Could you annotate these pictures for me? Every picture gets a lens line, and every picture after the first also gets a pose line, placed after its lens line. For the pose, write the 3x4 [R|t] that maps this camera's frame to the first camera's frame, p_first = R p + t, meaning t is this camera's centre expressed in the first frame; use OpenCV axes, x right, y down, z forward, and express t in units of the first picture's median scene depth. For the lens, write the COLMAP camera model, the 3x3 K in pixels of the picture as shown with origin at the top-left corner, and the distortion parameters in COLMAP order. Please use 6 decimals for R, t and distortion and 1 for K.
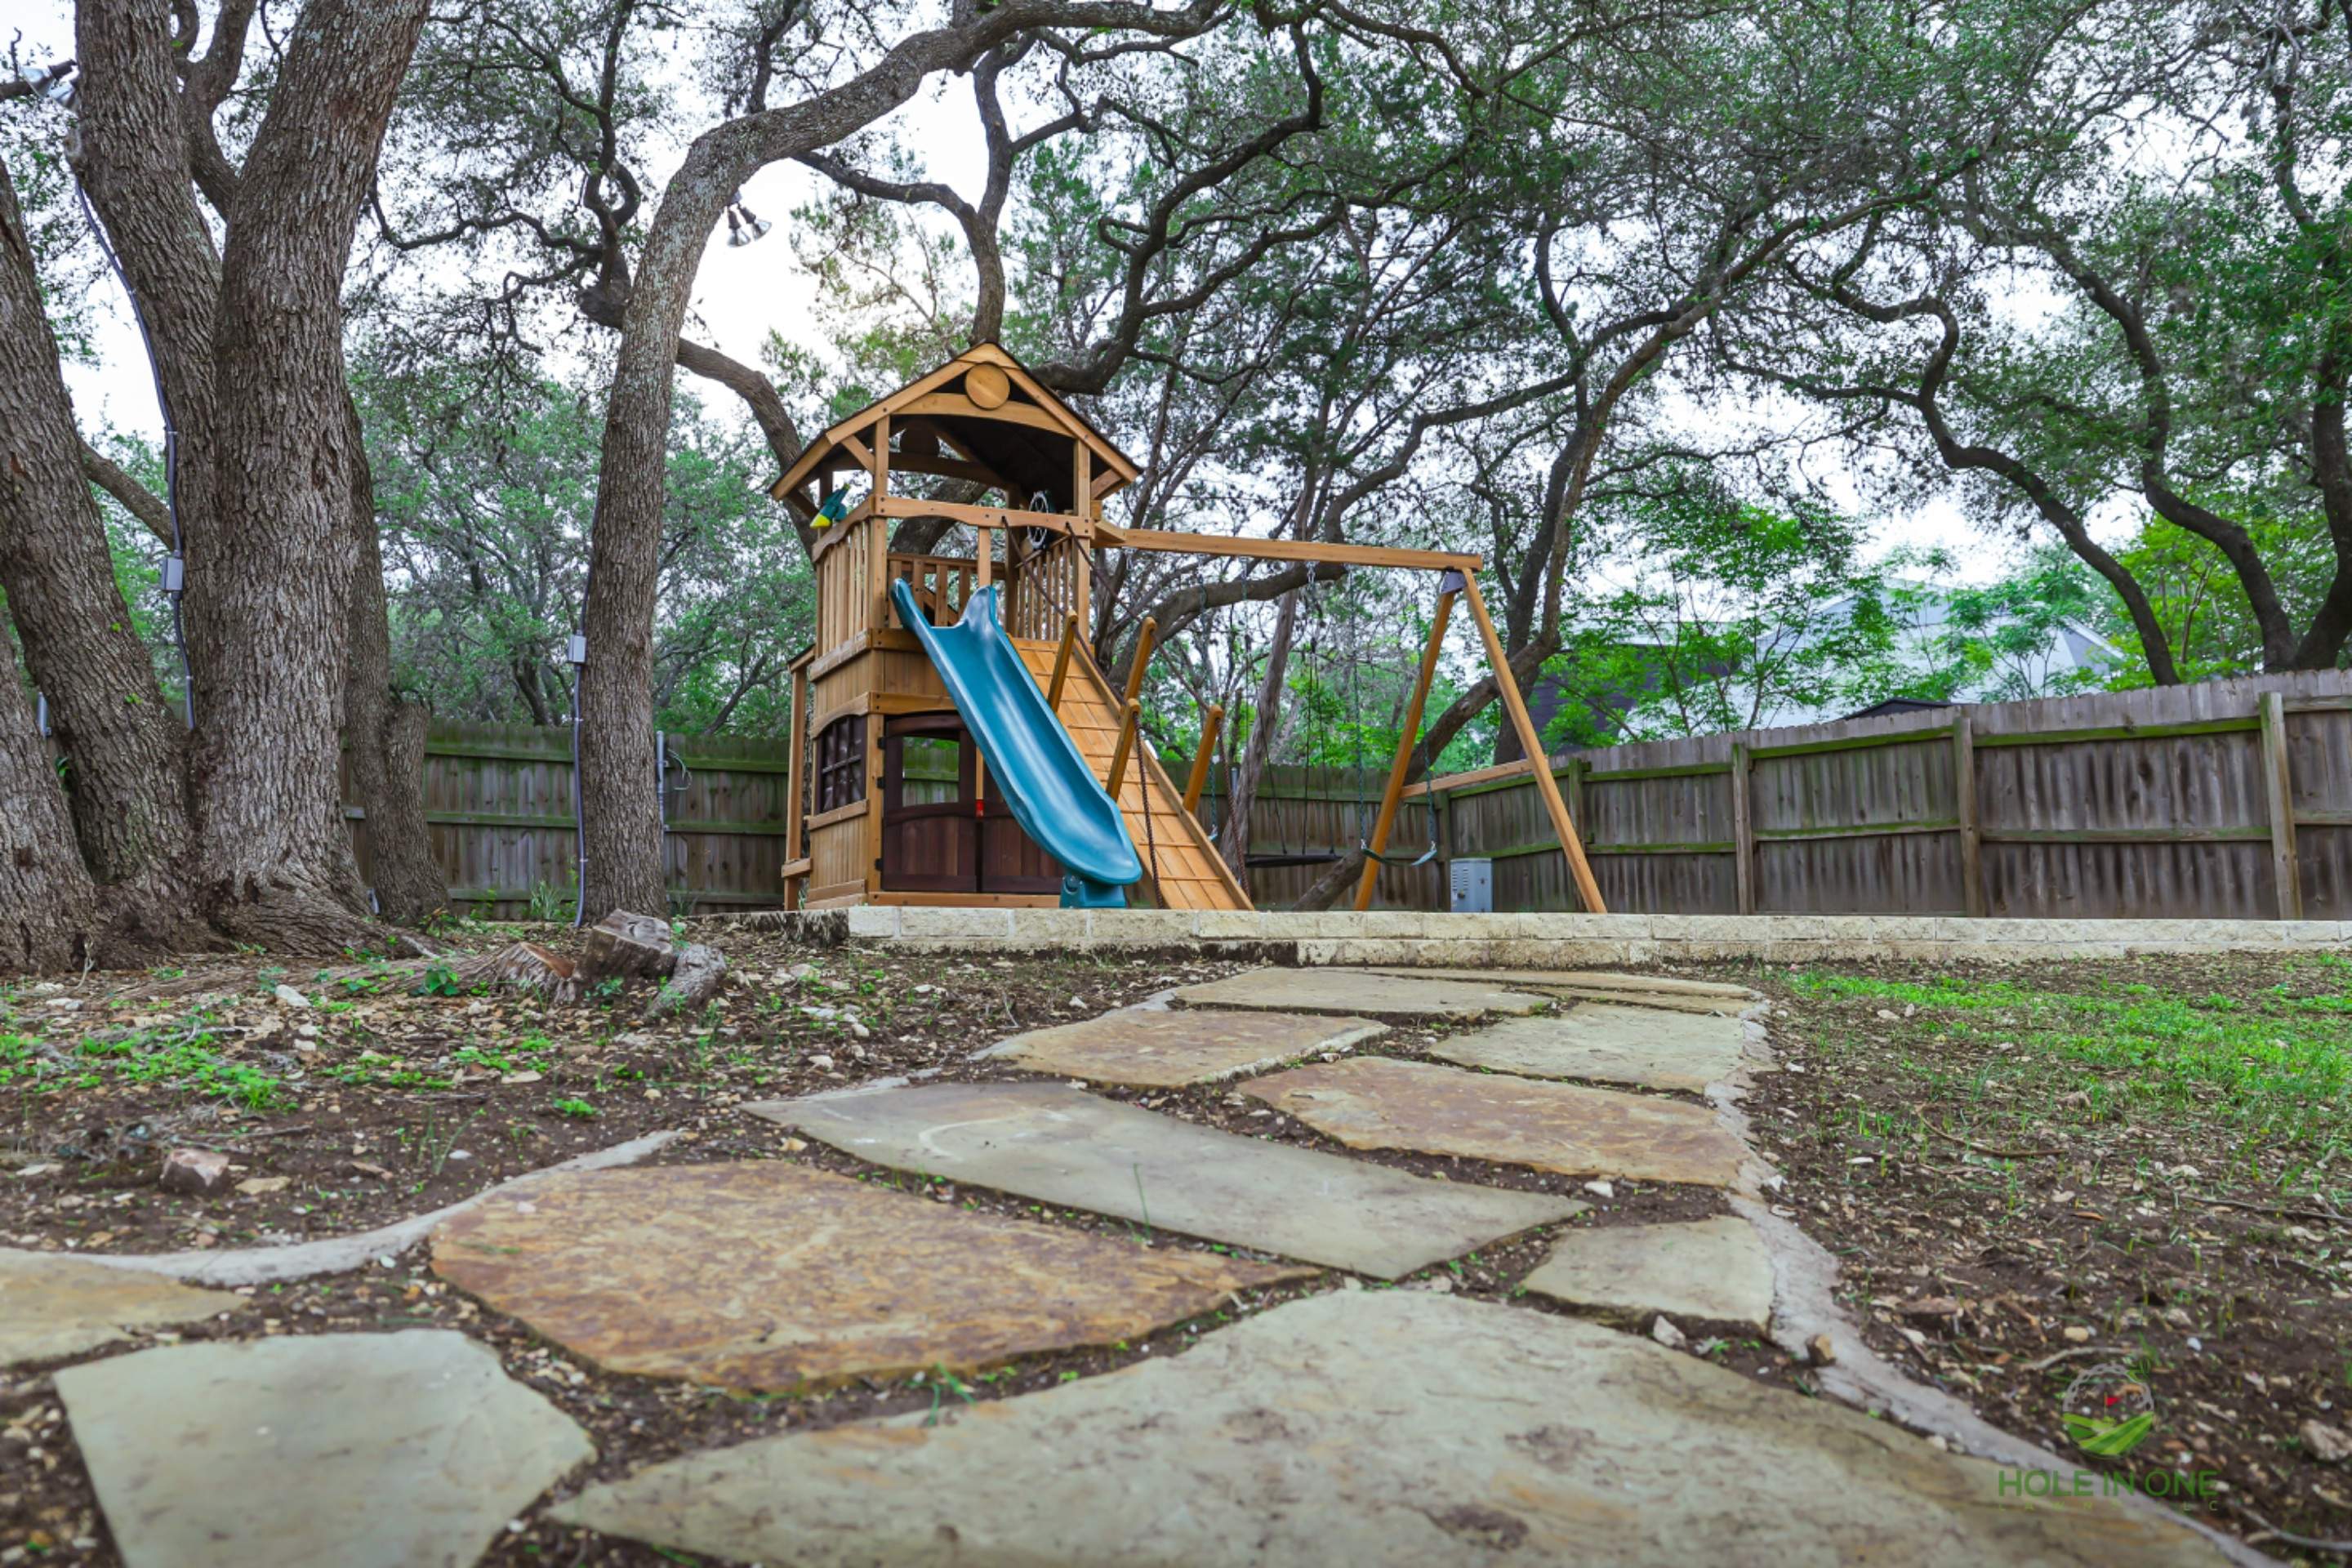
lens RADIAL K [[1863.7, 0, 1169.3], [0, 1863.7, 786.4], [0, 0, 1]] dist [0.032493, -0.002834]
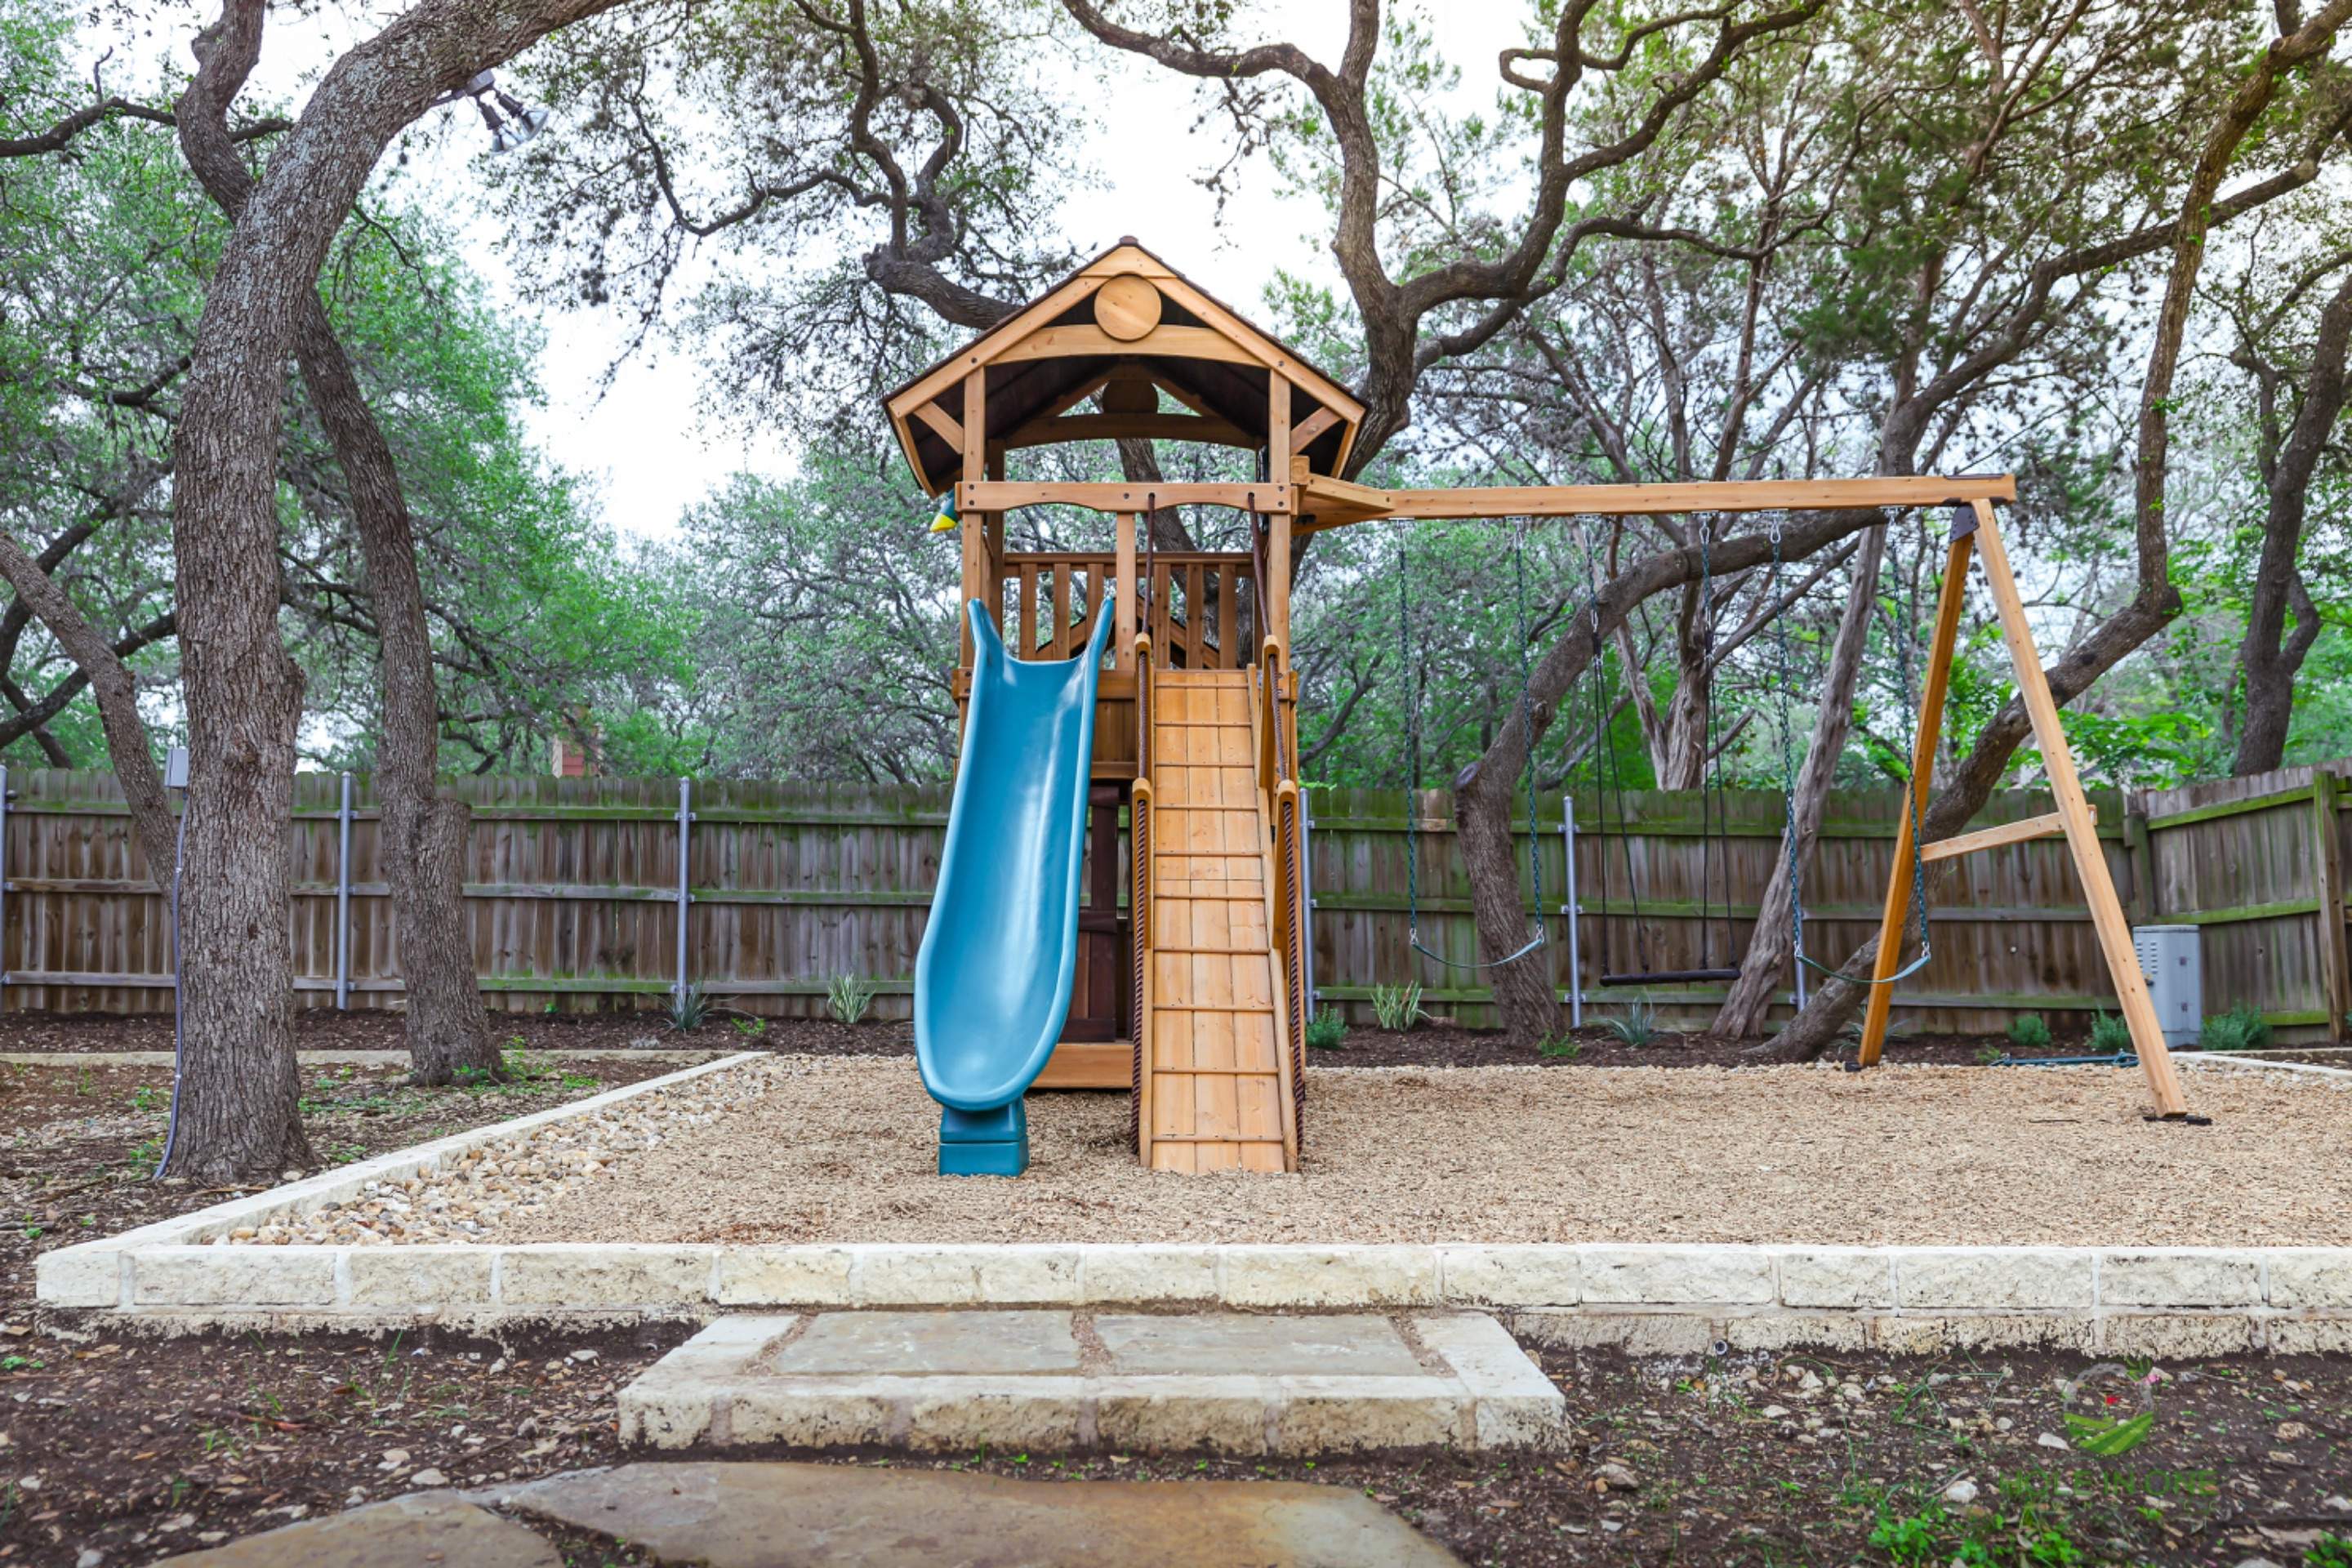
lens RADIAL K [[2057.0, 0, 1147.3], [0, 2057.0, 800.4], [0, 0, 1]] dist [0.017546, 0.012070]
pose [[0.911699, -0.029198, -0.409821, 0.212723], [0.034627, 0.999383, 0.005829, -0.035278], [0.409398, -0.019505, 0.912147, 0.296388]]
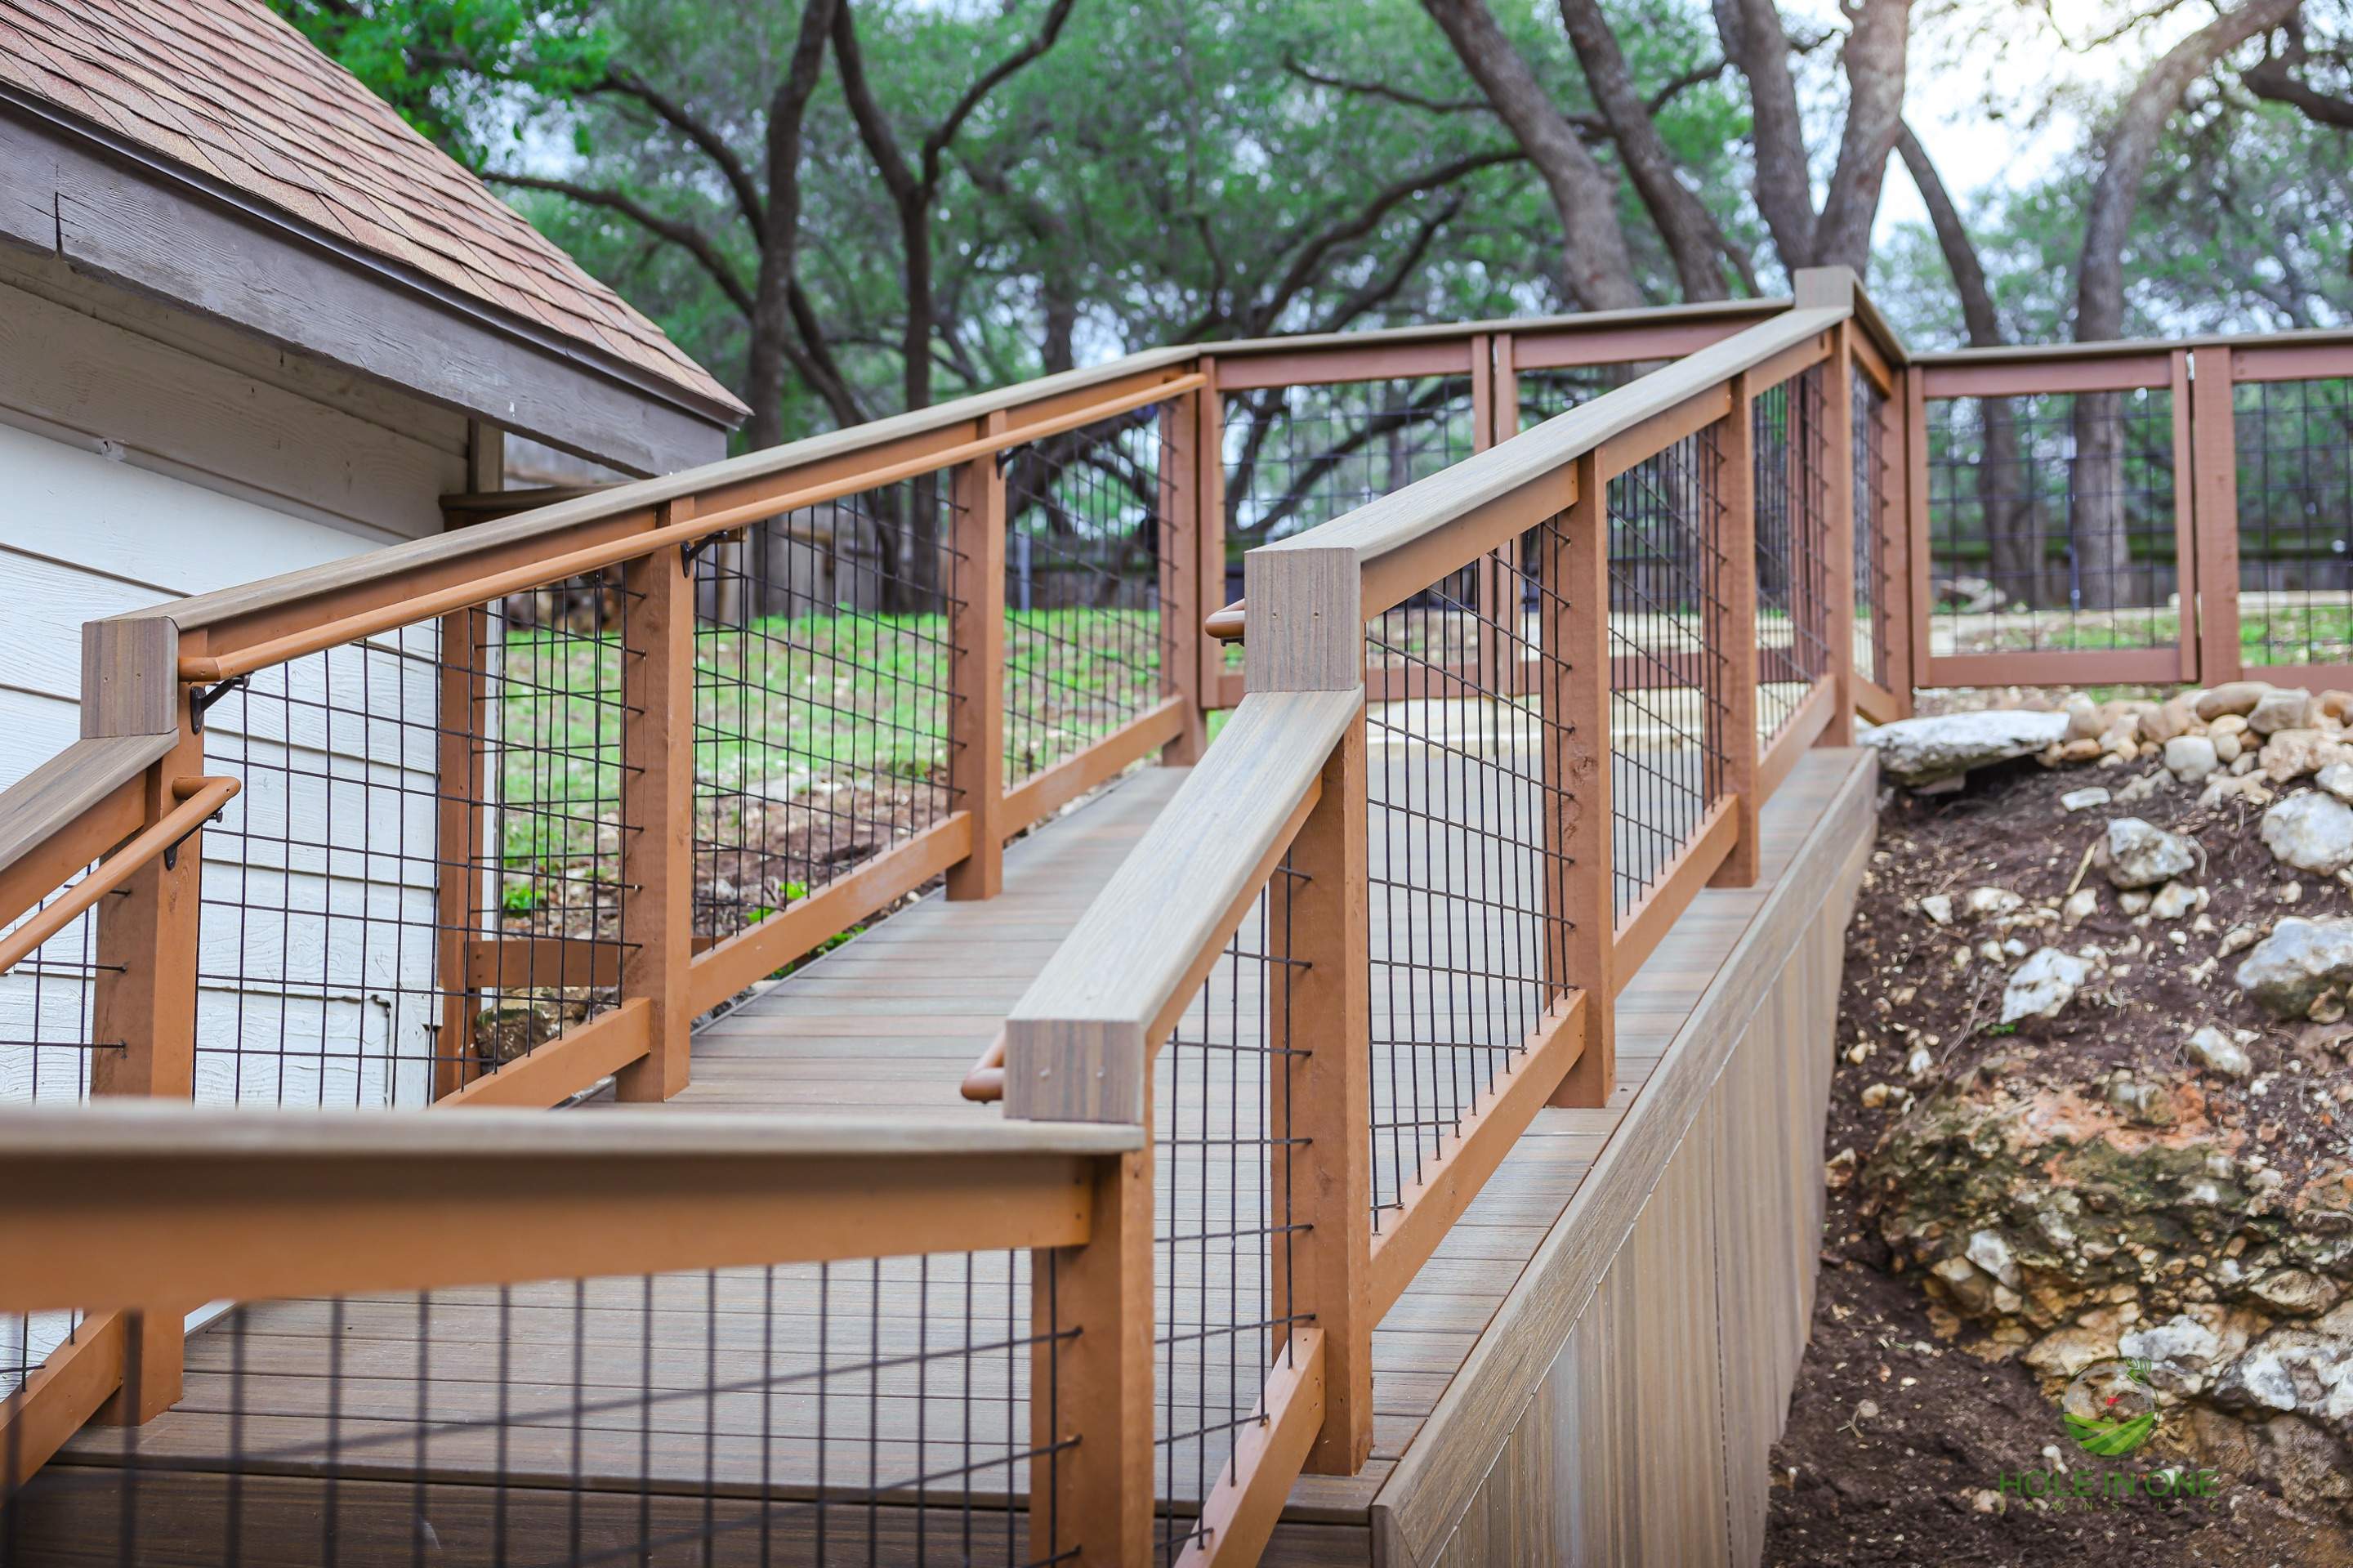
lens RADIAL K [[3432.7, 0, 1156.6], [0, 3432.7, 775.3], [0, 0, 1]] dist [-0.011587, 0.000000]
pose [[0.730986, -0.029468, -0.681756, 0.635773], [0.049291, 0.998738, 0.009682, 0.077476], [0.680610, -0.040681, 0.731516, -0.937022]]
